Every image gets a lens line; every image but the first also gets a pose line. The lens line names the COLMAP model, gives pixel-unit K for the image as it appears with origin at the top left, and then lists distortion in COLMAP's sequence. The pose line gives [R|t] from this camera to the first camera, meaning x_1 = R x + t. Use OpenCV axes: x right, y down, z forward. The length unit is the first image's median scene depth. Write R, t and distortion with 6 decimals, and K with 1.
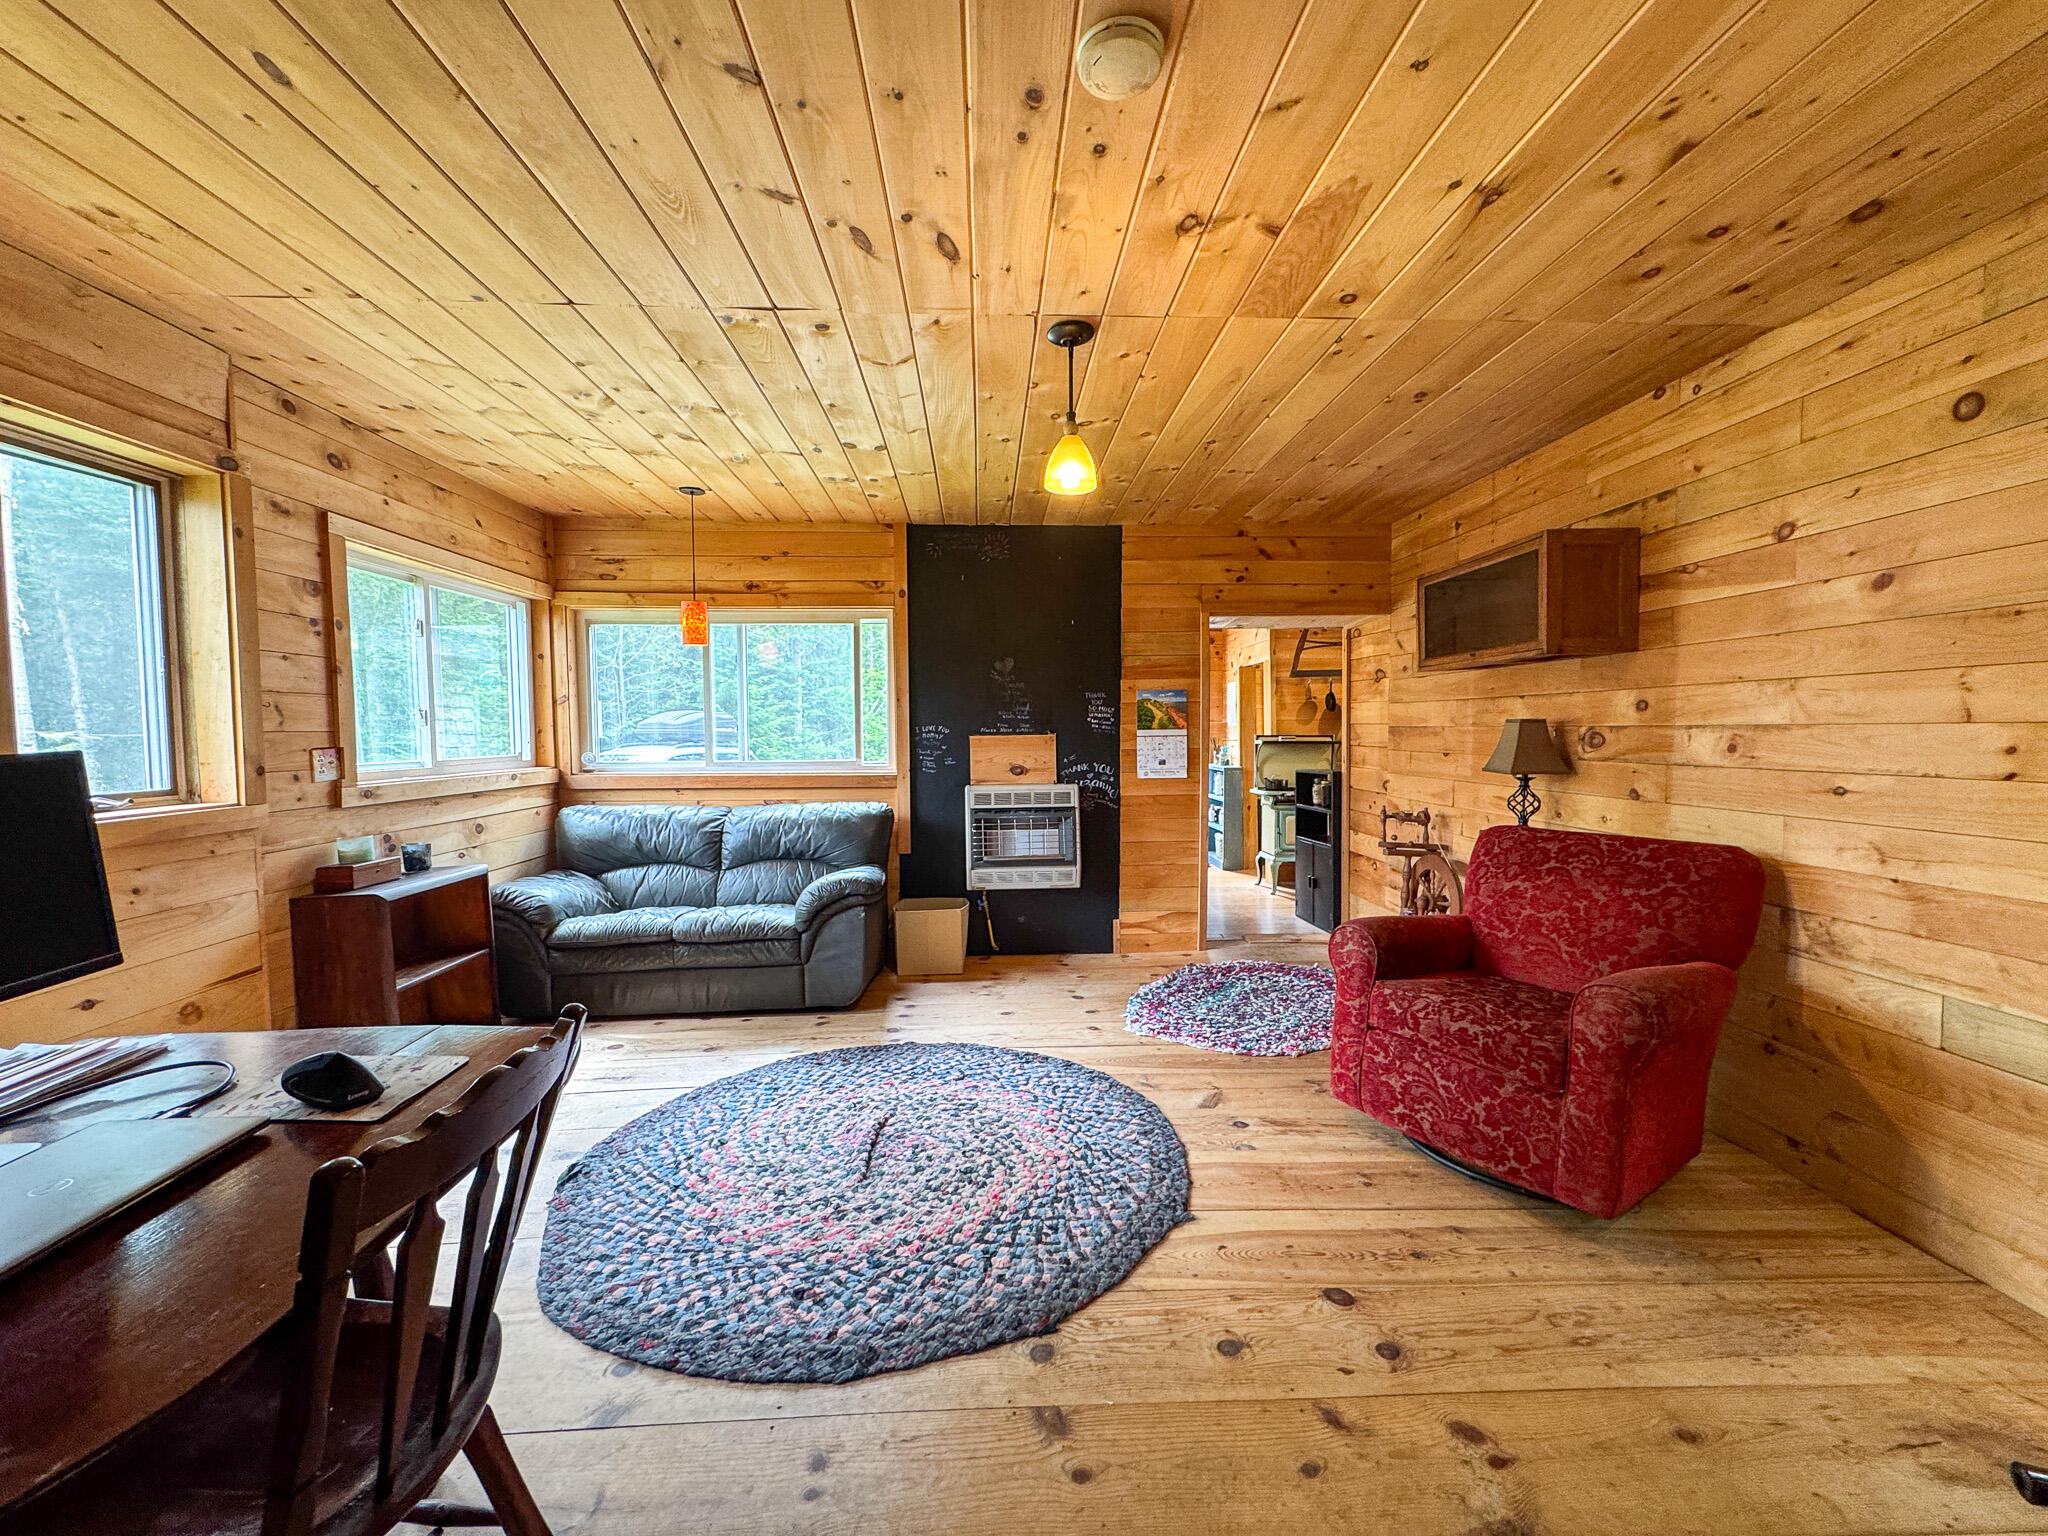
lens RADIAL K [[847.2, 0, 1039.4], [0, 847.2, 765.1], [0, 0, 1]] dist [-0.002036, -0.000066]
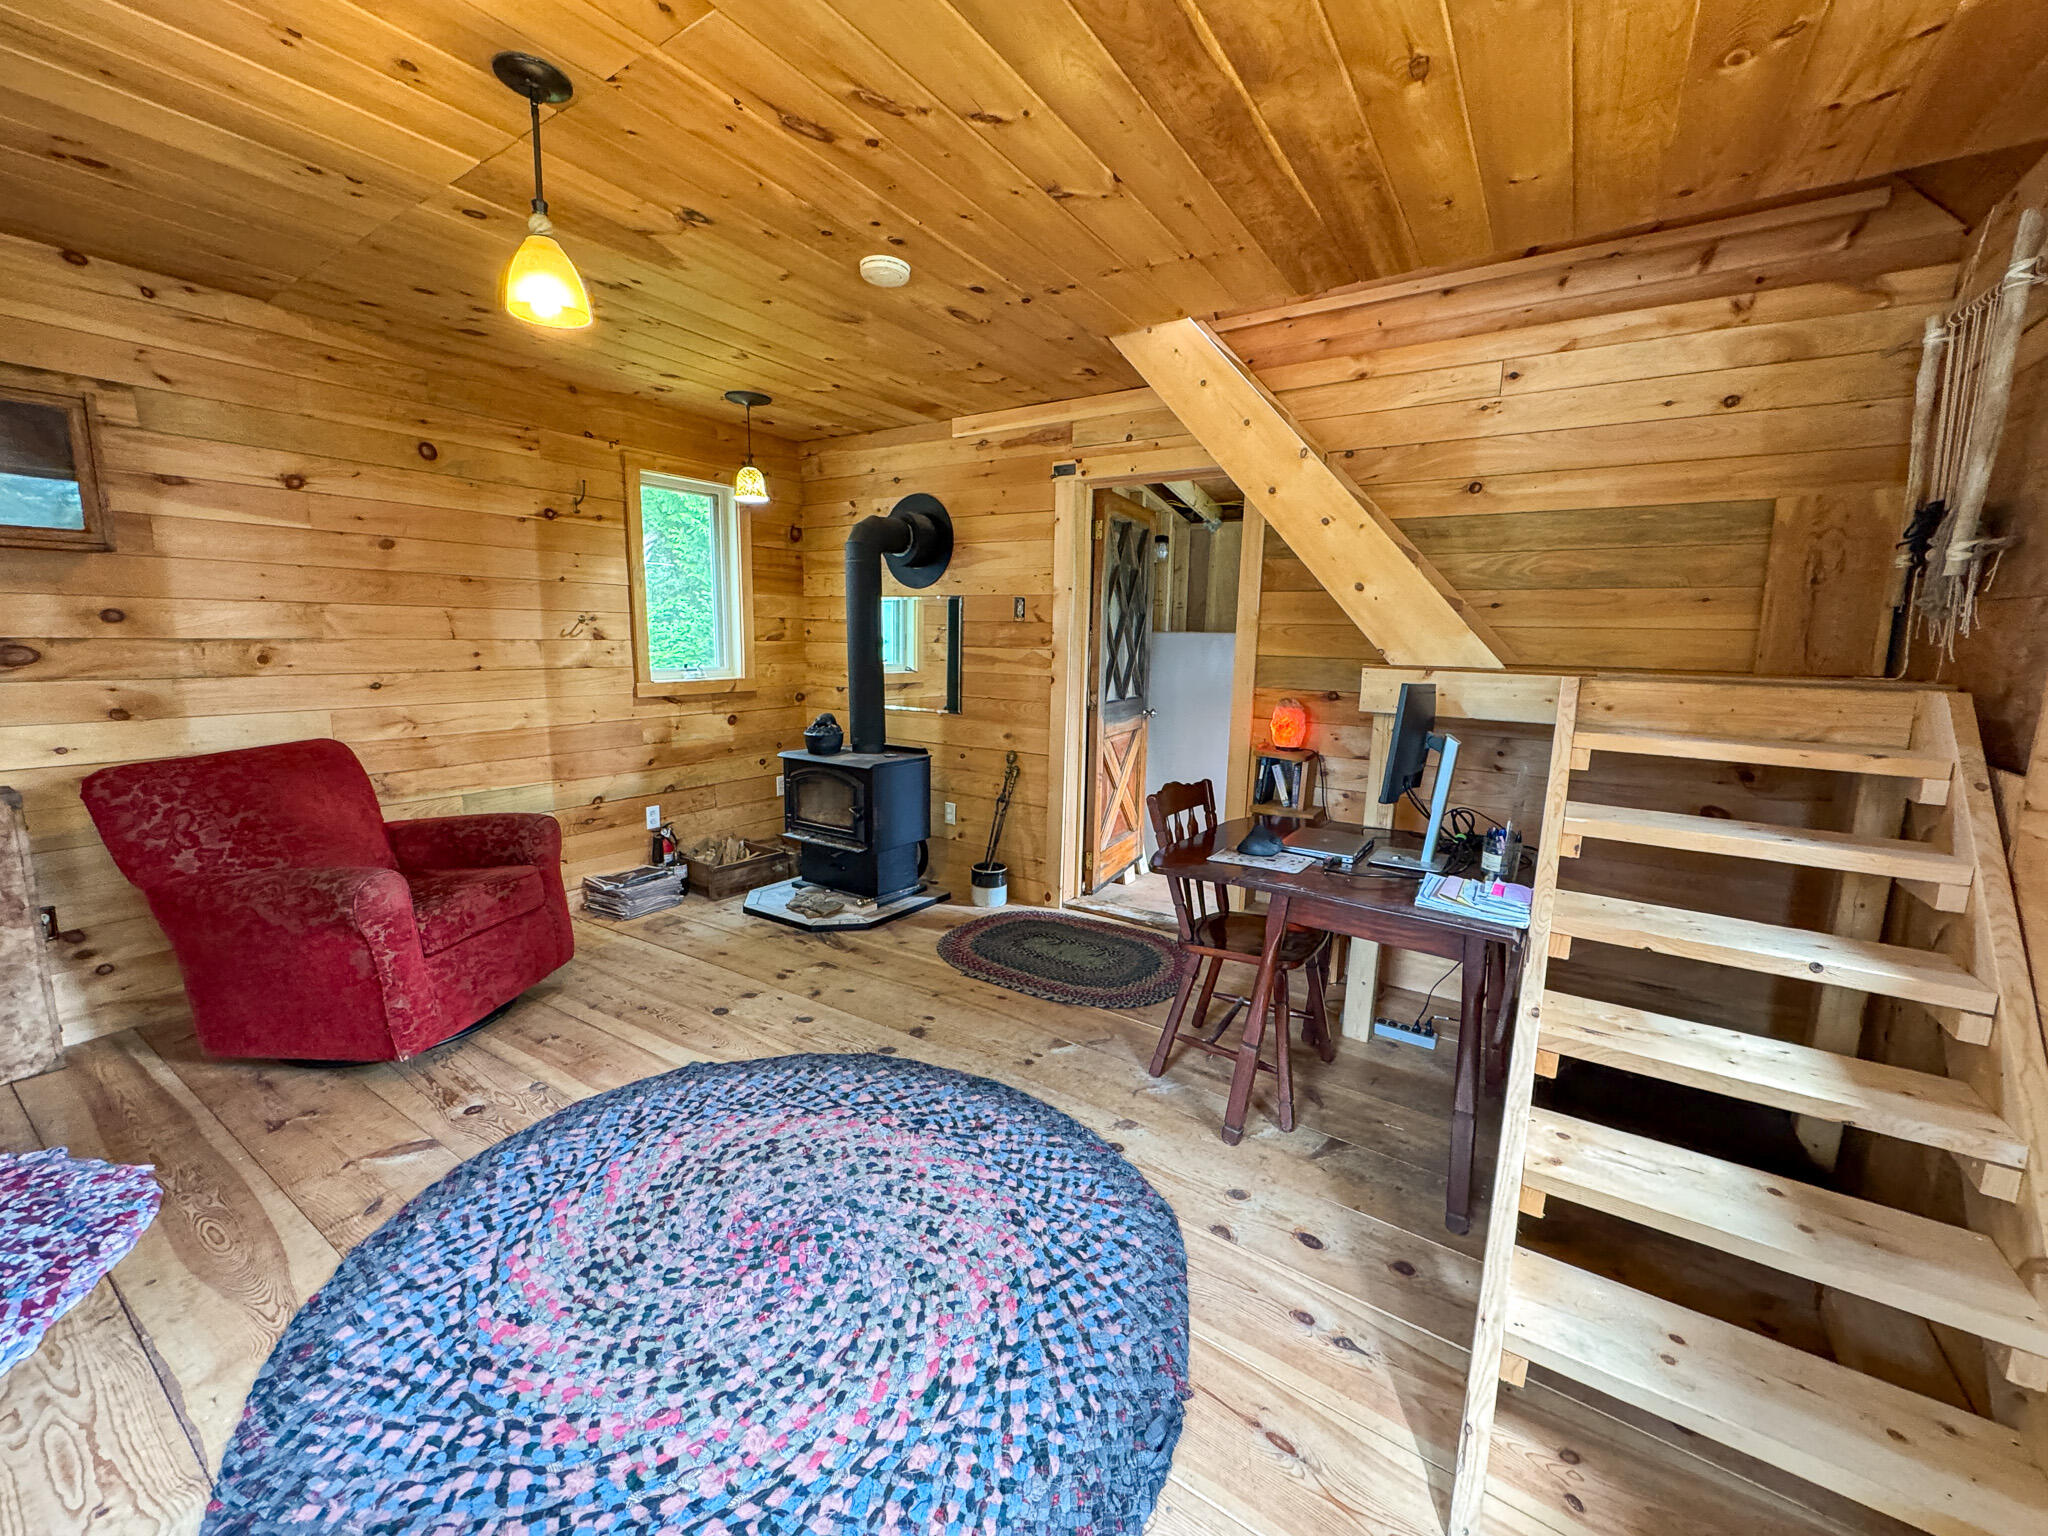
lens RADIAL K [[807.7, 0, 1020.1], [0, 807.7, 762.4], [0, 0, 1]] dist [-0.001236, -0.000244]
pose [[-0.800949, -0.105988, 0.589277, -0.503713], [0.007135, 0.982448, 0.186403, -0.059712], [-0.598691, 0.153504, -0.786134, 0.952947]]
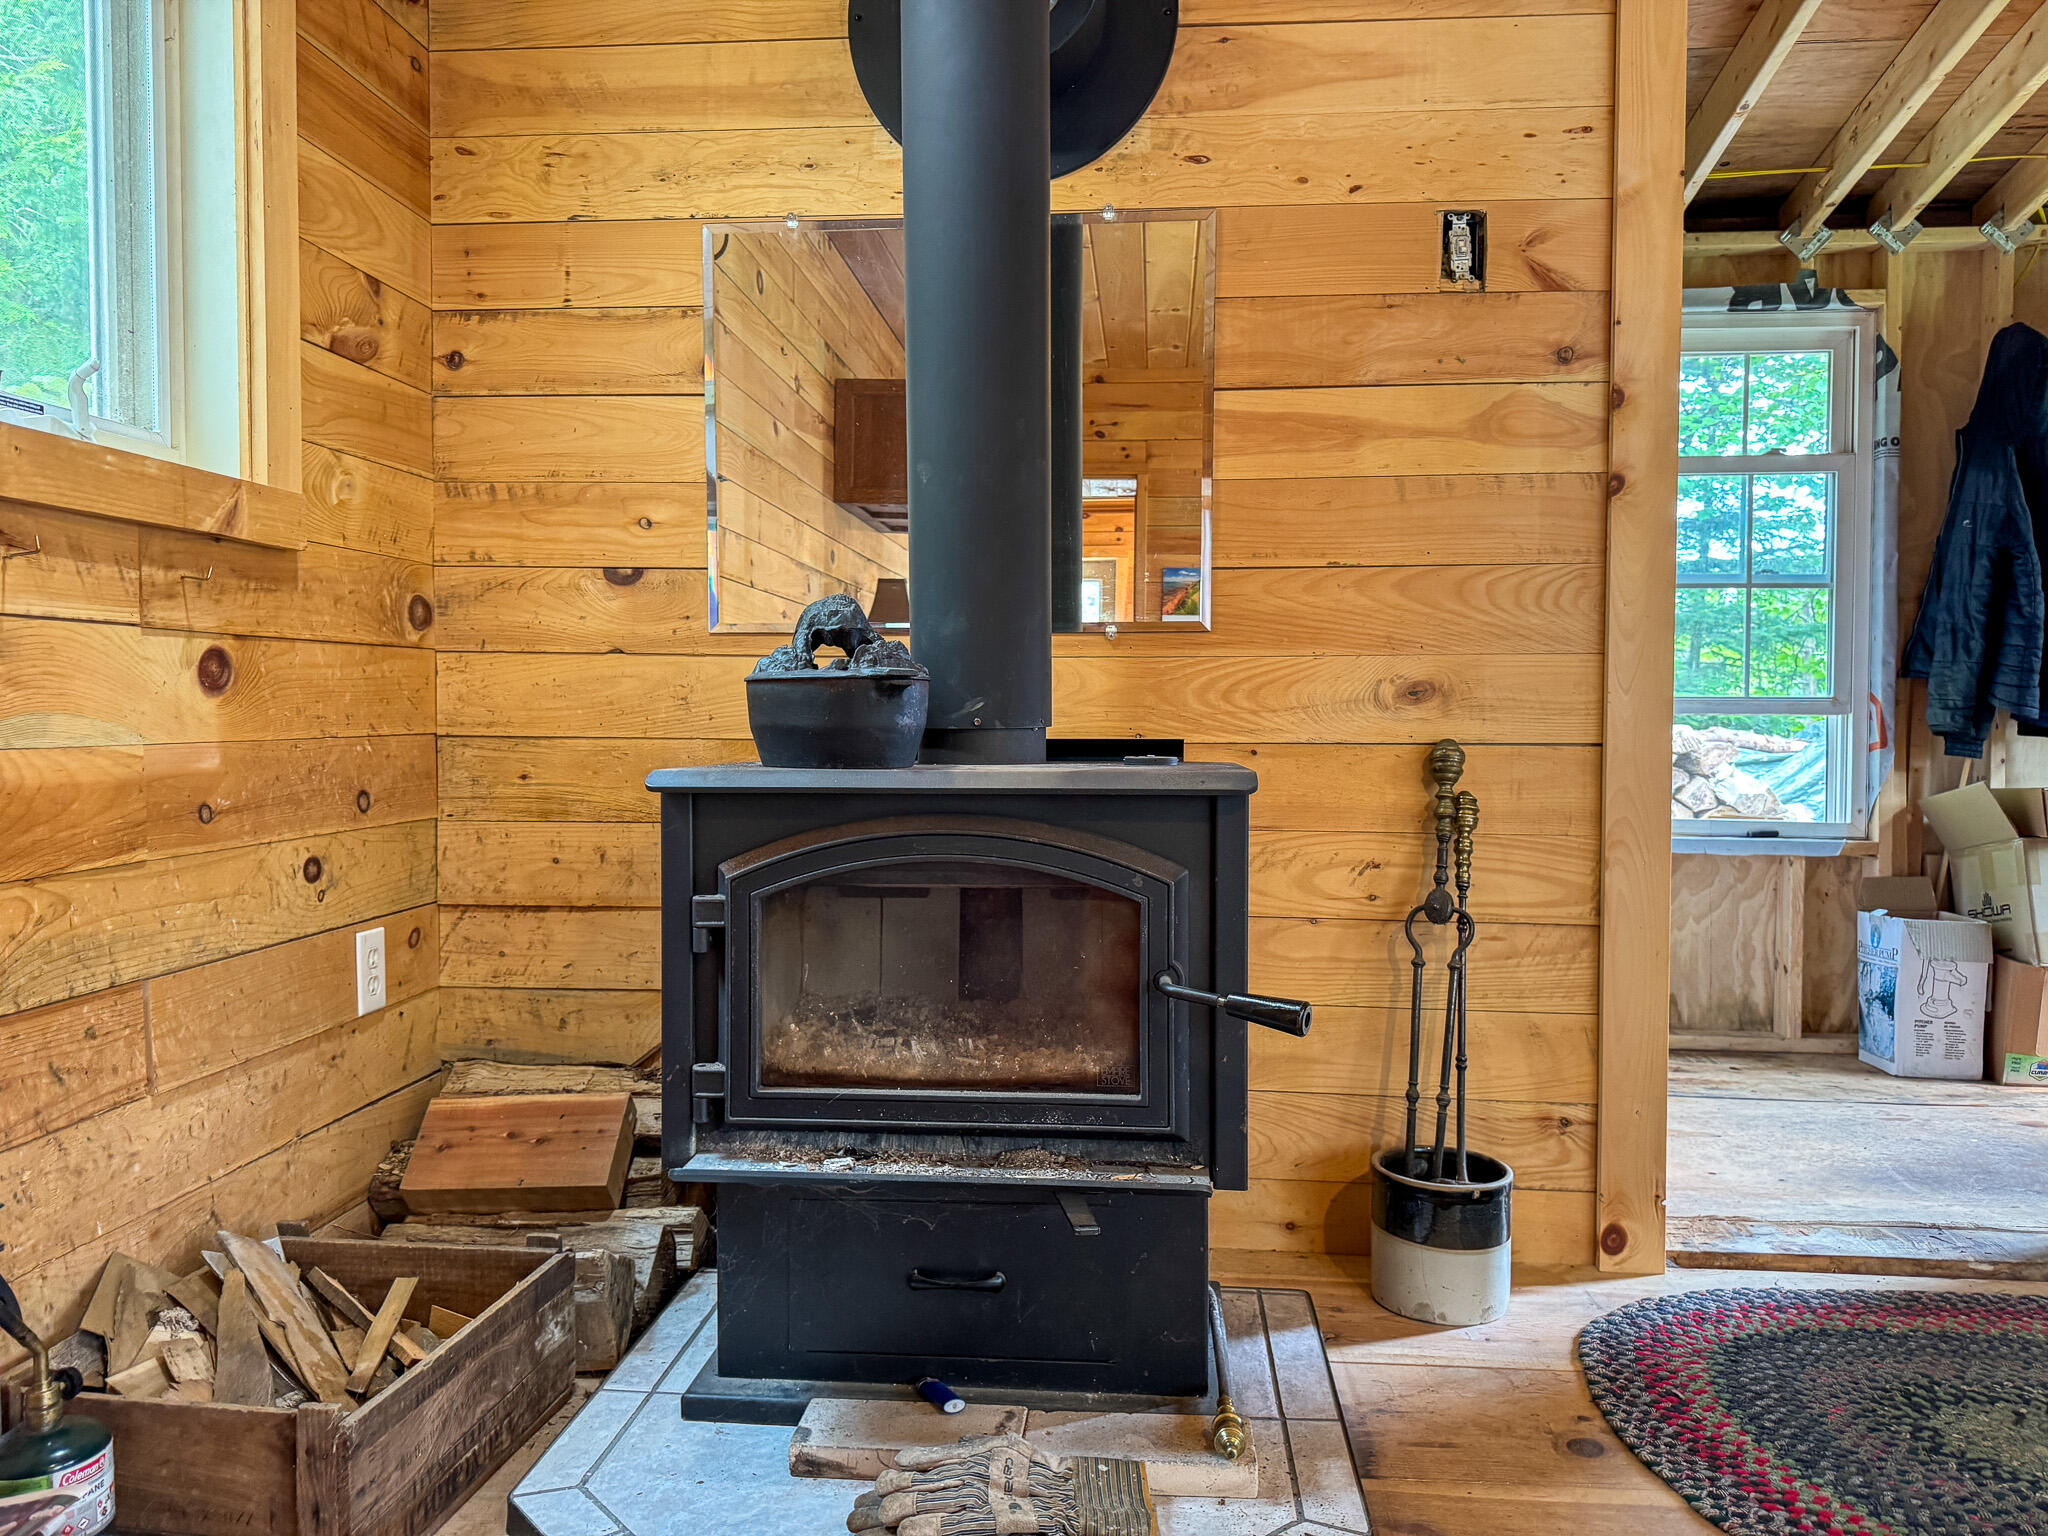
lens RADIAL K [[1454.2, 0, 1024.0], [0, 1454.2, 768.0], [0, 0, 1]] dist [0.000259, 0.000351]
pose [[-0.989822, -0.009210, 0.142013, 0.315828], [0.002395, 0.996684, 0.081335, 0.110060], [-0.142291, 0.080847, -0.986518, 0.645522]]
